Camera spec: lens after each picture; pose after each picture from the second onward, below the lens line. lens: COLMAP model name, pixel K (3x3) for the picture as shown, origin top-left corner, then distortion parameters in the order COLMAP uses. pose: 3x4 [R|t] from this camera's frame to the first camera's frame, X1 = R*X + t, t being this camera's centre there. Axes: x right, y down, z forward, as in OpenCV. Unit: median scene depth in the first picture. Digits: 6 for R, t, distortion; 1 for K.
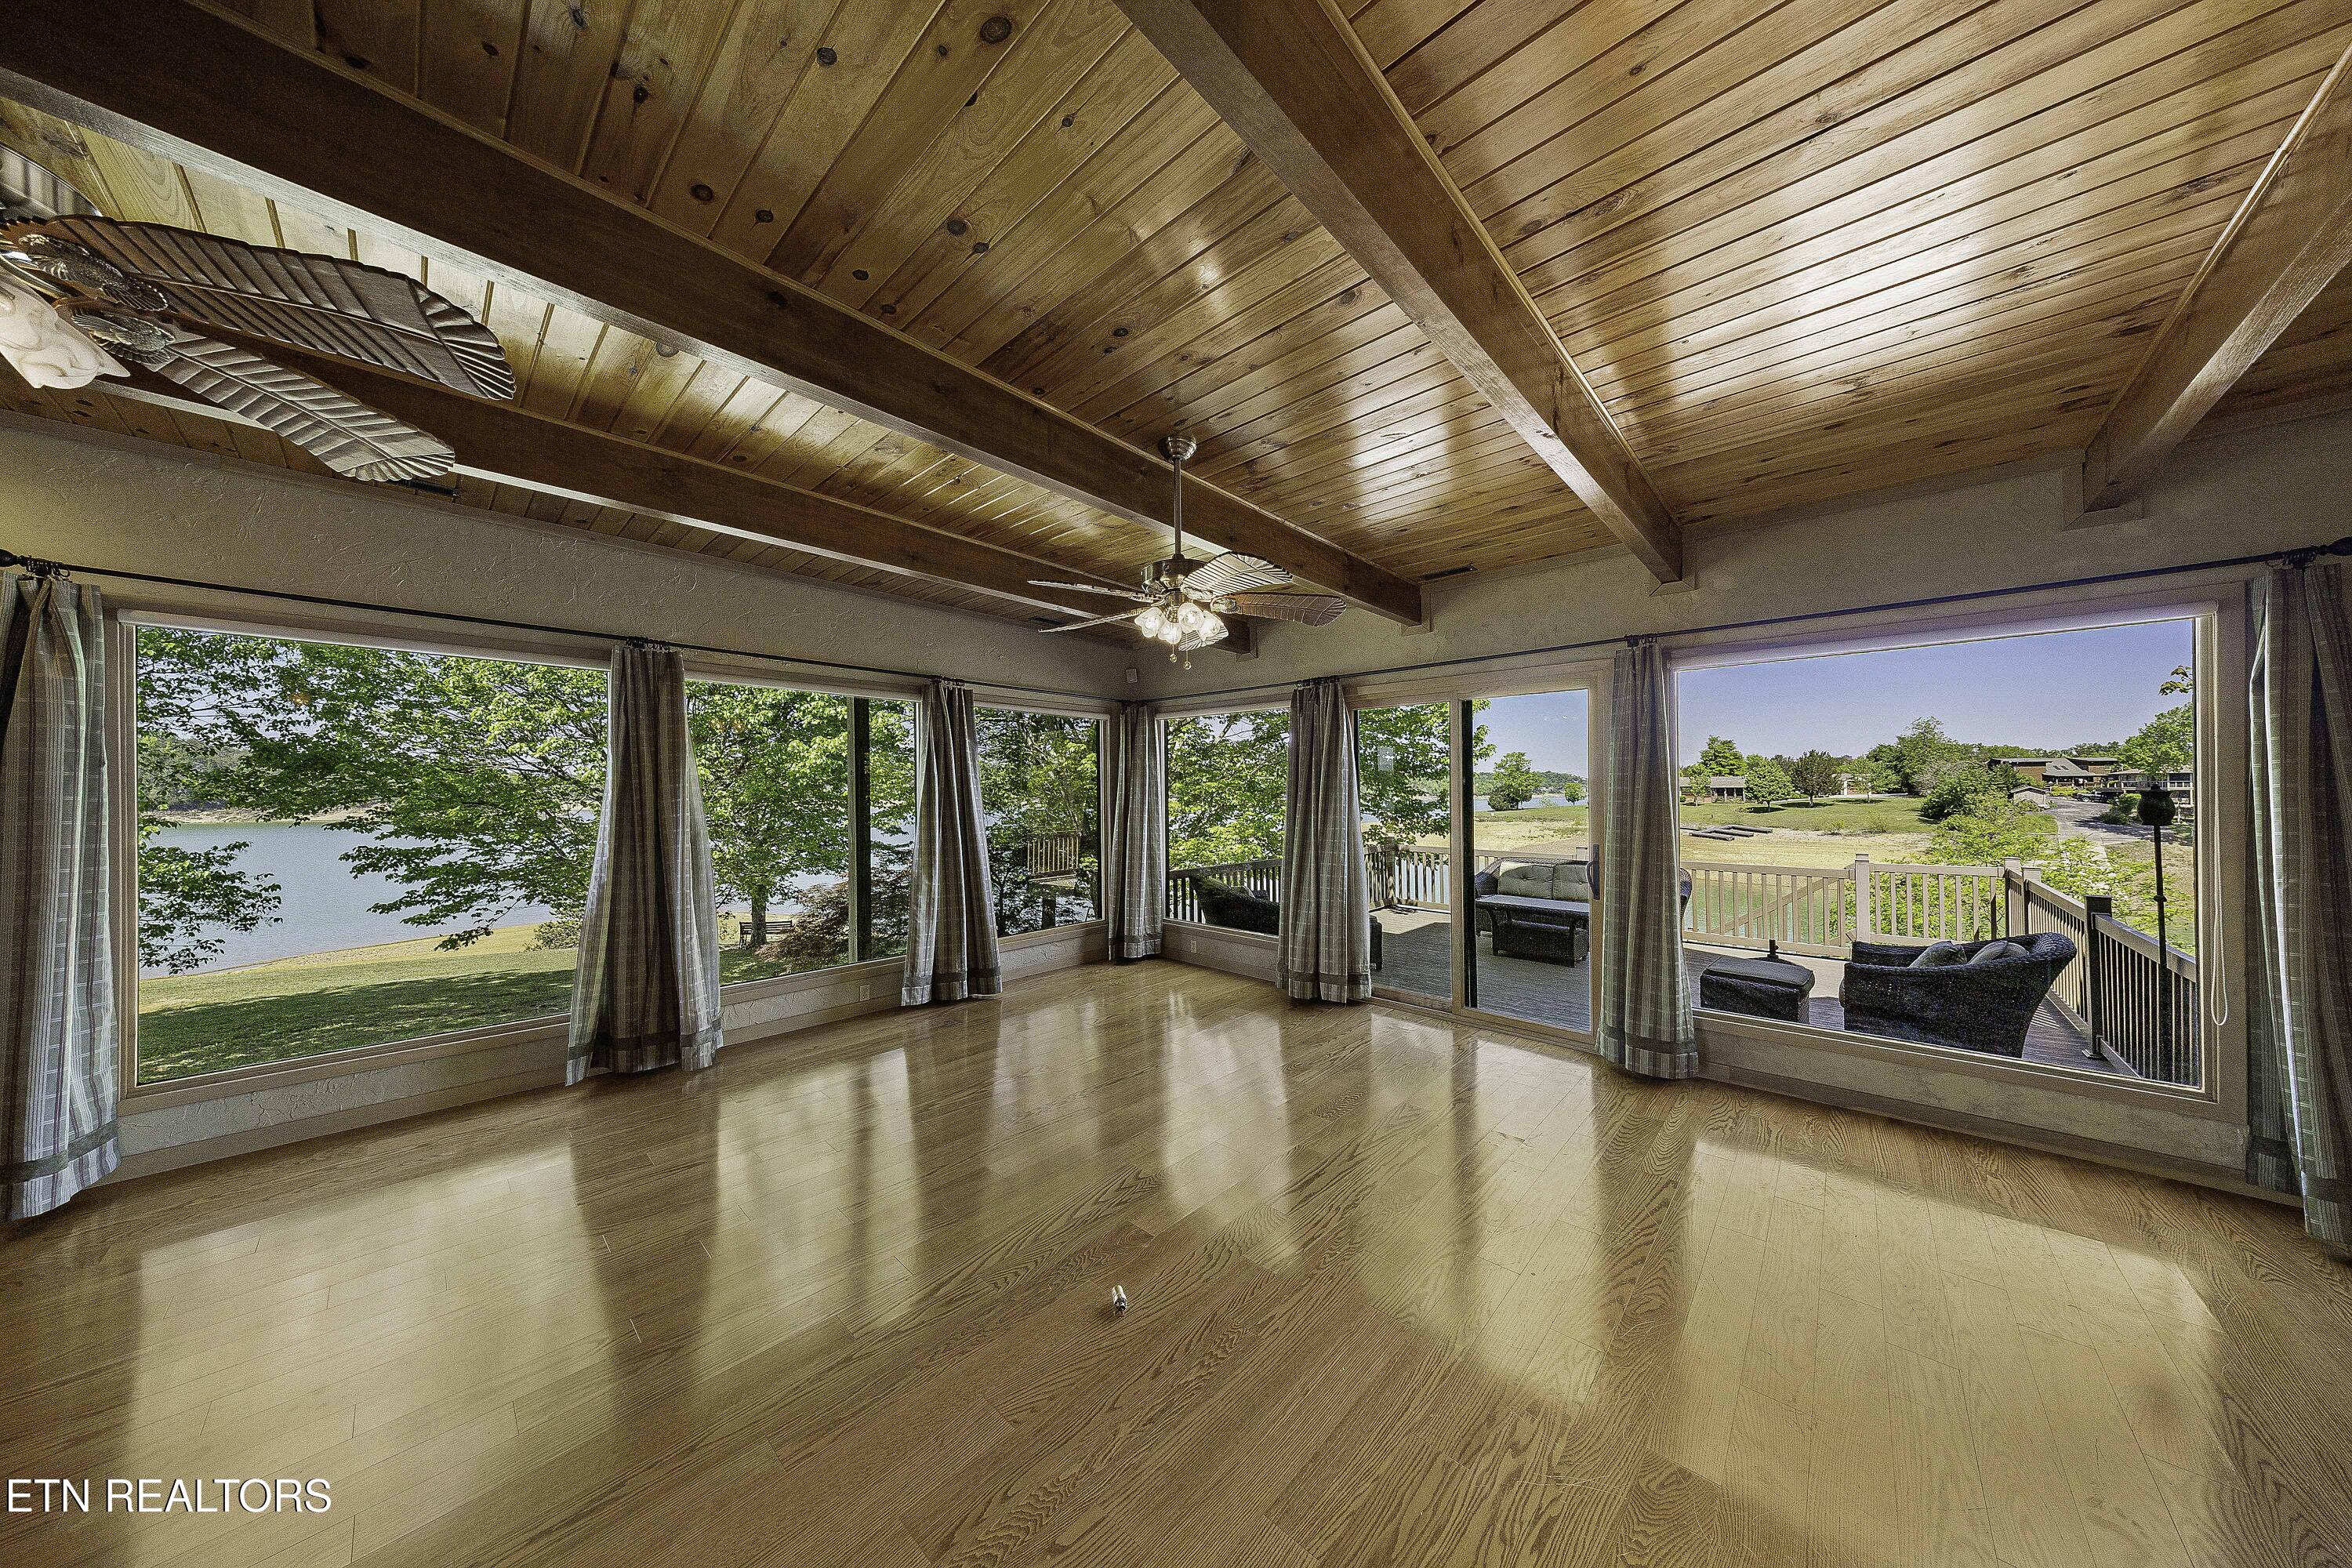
lens RADIAL K [[718.0, 0, 1156.5], [0, 718.0, 792.6], [0, 0, 1]] dist [-0.000195, -0.000265]
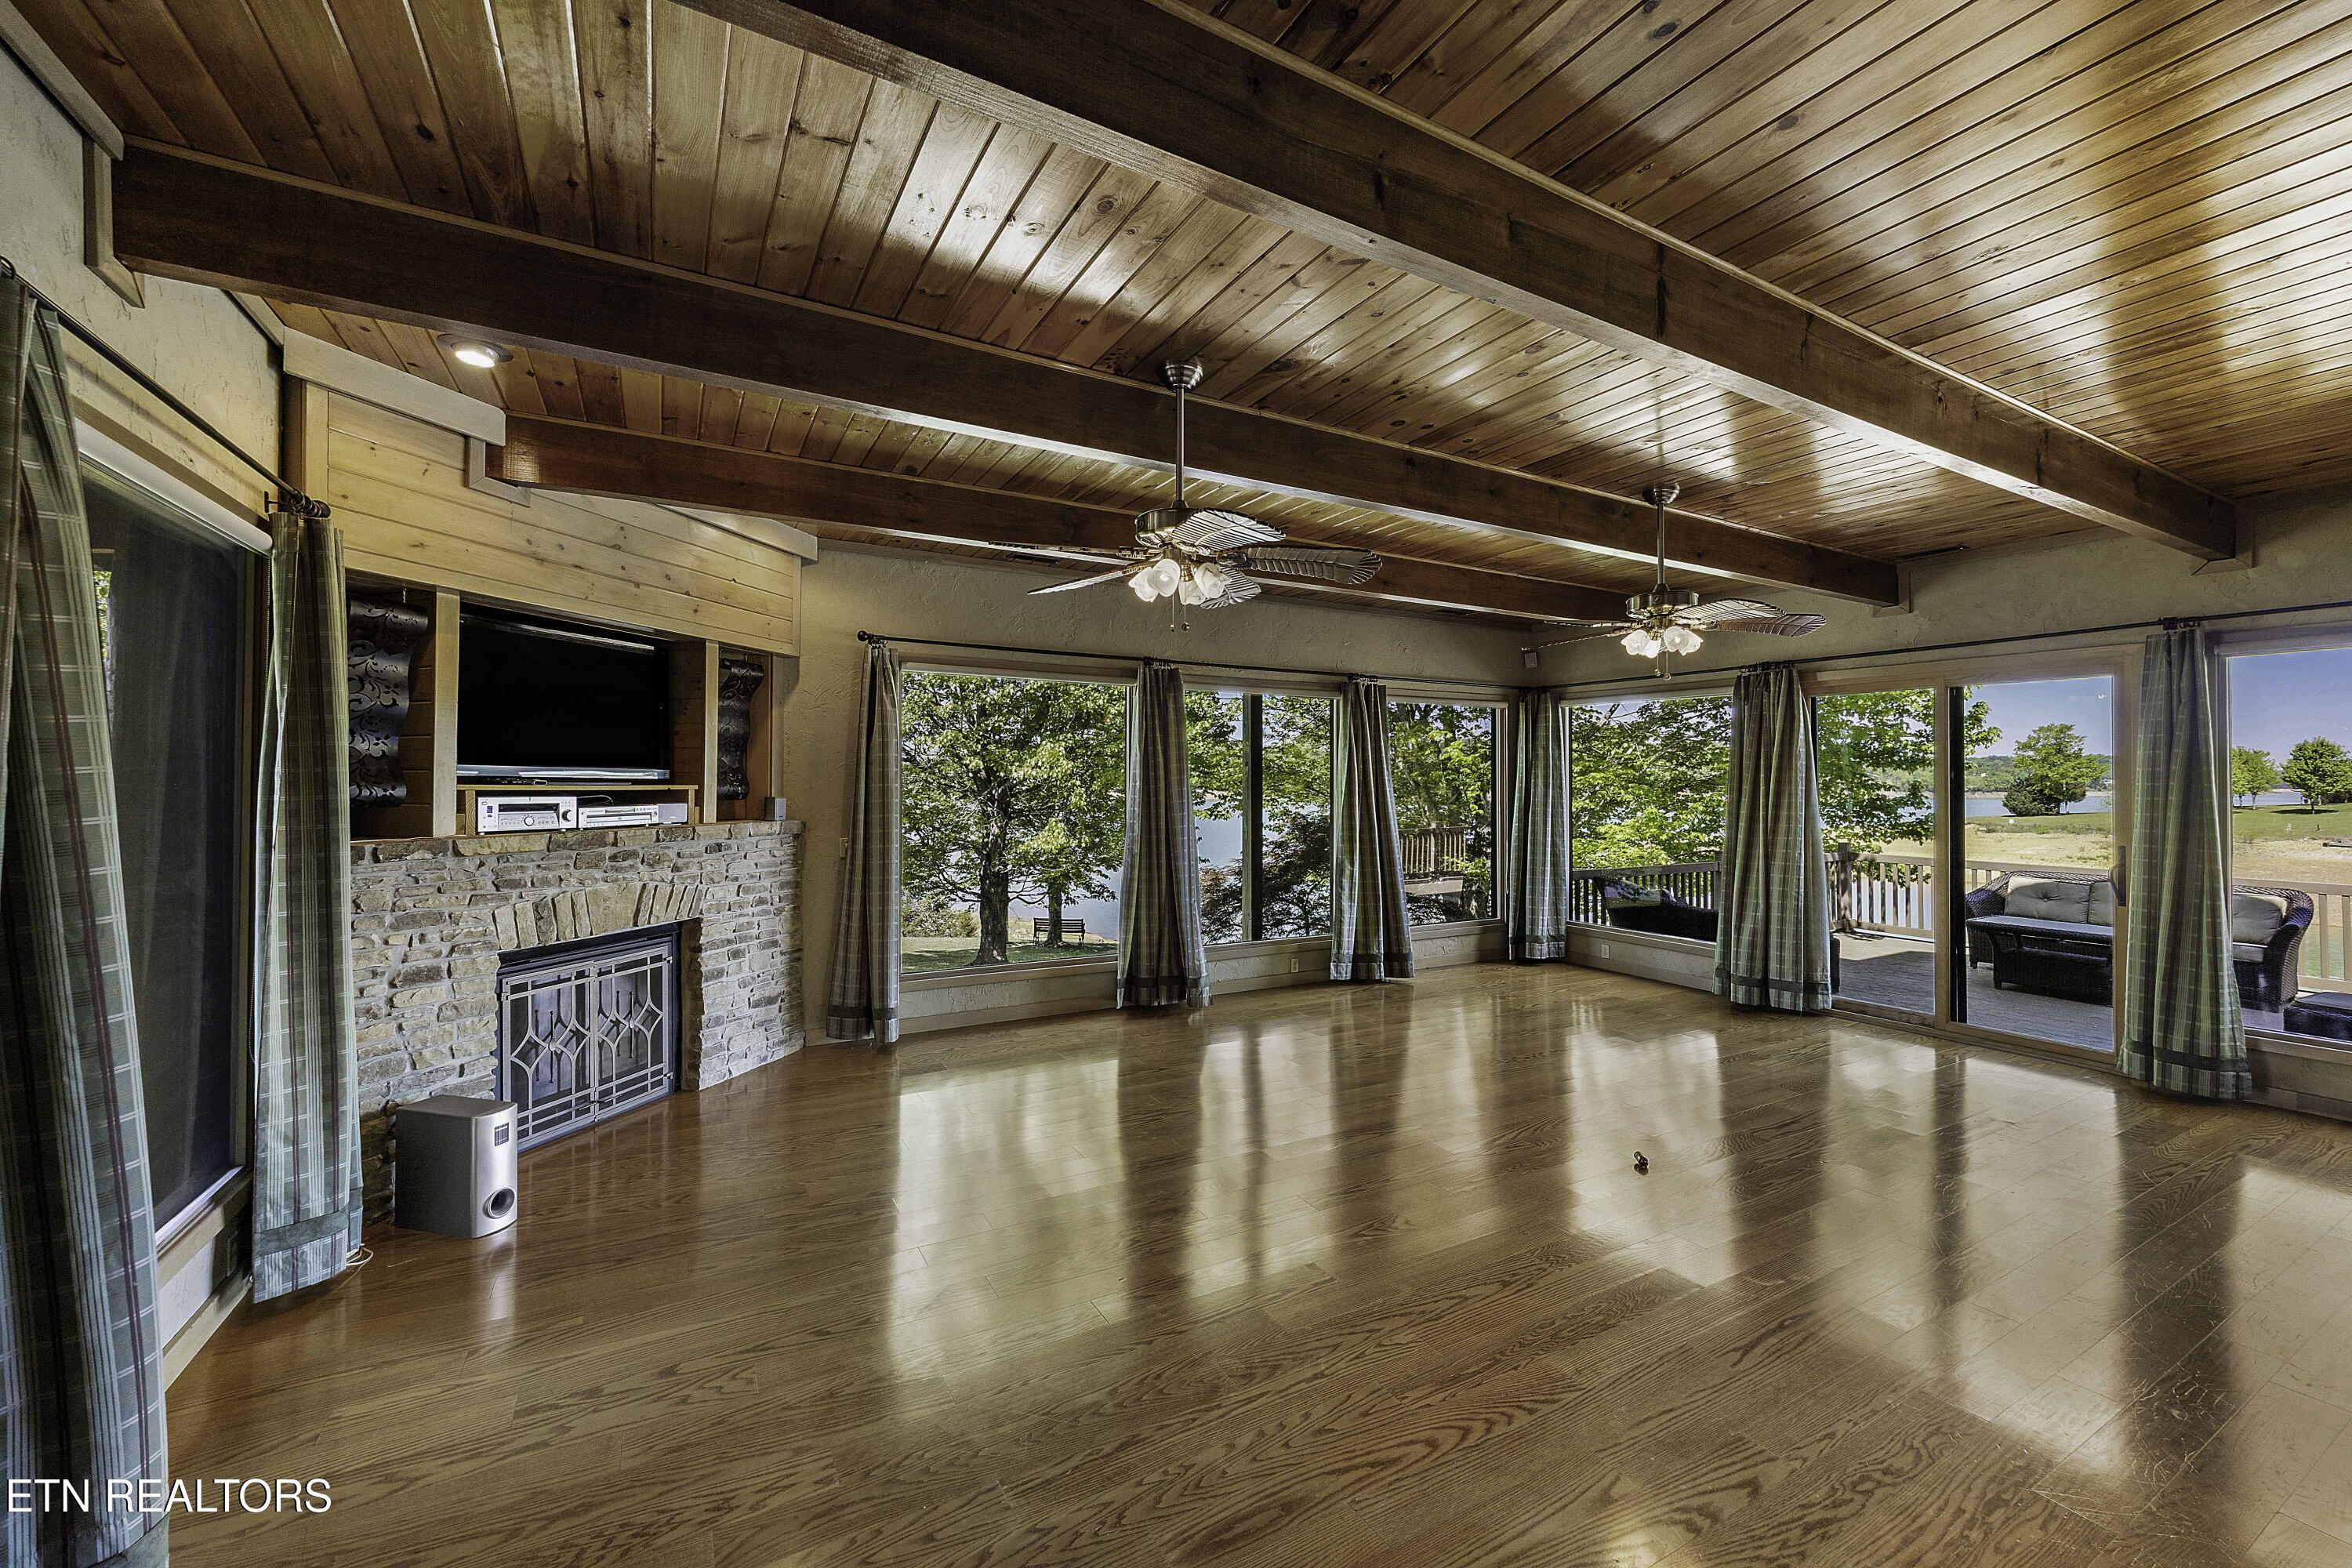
lens RADIAL K [[919.2, 0, 1168.9], [0, 919.2, 781.1], [0, 0, 1]] dist [-0.015428, 0.000516]
pose [[0.952092, 0.006292, -0.305746, -0.158481], [-0.006901, 0.999976, -0.000912, -0.000896], [0.305733, 0.002978, 0.952113, -0.383923]]
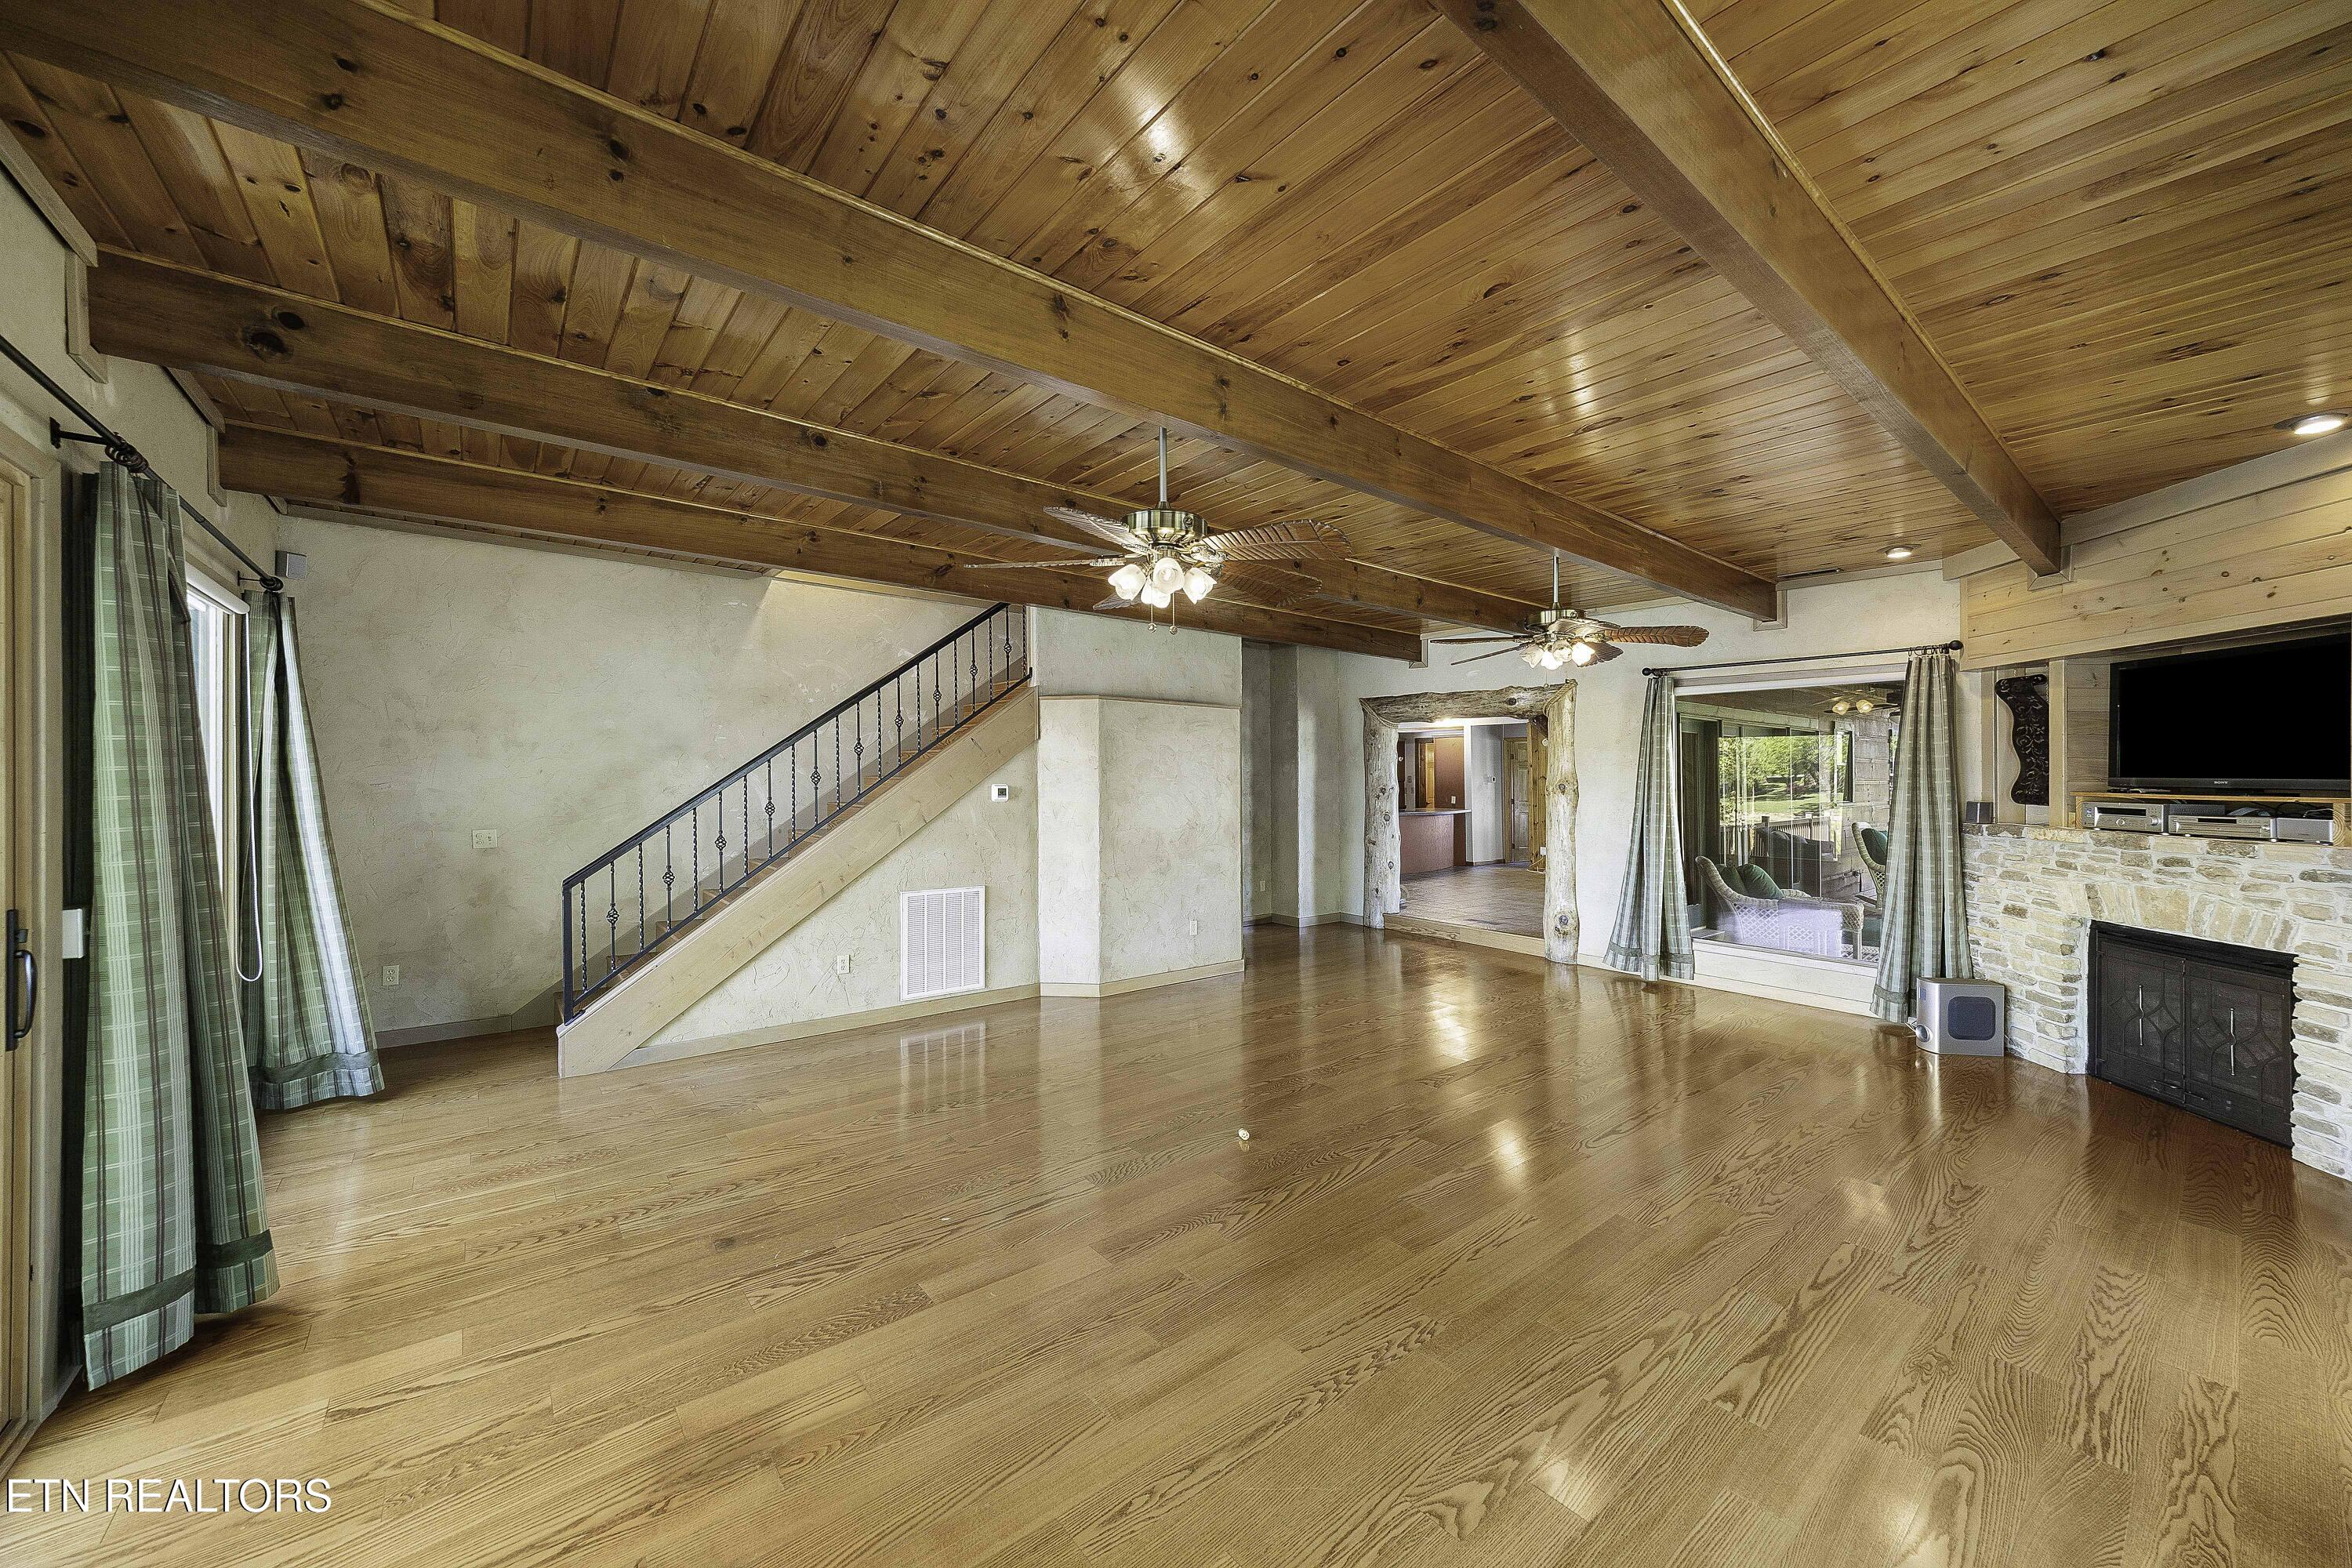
lens RADIAL K [[846.1, 0, 1175.4], [0, 846.1, 778.6], [0, 0, 1]] dist [0.003052, 0.000131]
pose [[-0.990367, -0.002712, 0.138442, -0.057956], [-0.002676, 0.999996, 0.000442, -0.007474], [-0.138442, 0.000067, -0.990371, 1.148607]]
